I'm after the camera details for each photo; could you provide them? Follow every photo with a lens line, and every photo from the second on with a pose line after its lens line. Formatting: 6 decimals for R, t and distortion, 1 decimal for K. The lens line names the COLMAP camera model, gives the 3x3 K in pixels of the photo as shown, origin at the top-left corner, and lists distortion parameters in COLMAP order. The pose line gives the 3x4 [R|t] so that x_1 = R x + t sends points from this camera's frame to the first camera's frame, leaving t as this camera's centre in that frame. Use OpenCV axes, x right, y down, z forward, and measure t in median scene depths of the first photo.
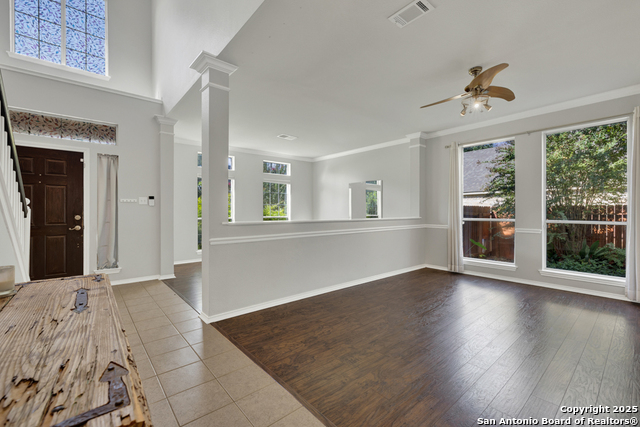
lens RADIAL K [[271.9, 0, 316.2], [0, 271.9, 210.2], [0, 0, 1]] dist [-0.003995, 0.002098]
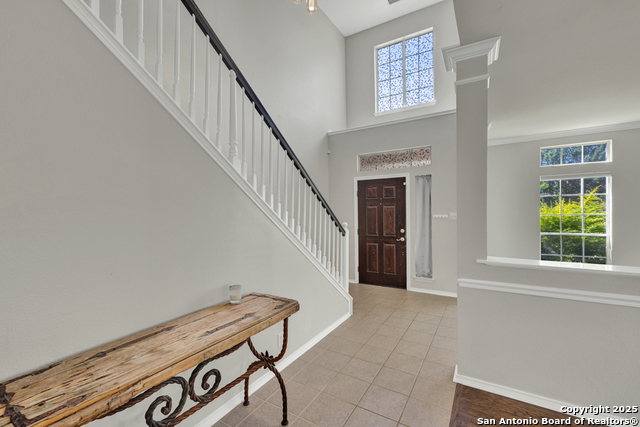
lens RADIAL K [[271.9, 0, 317.7], [0, 271.9, 215.5], [0, 0, 1]] dist [-0.003995, 0.002098]
pose [[0.314816, 0.015774, -0.949022, 0.160942], [0.009164, 0.999765, 0.019658, -0.068227], [0.949108, -0.014885, 0.314598, 0.248742]]
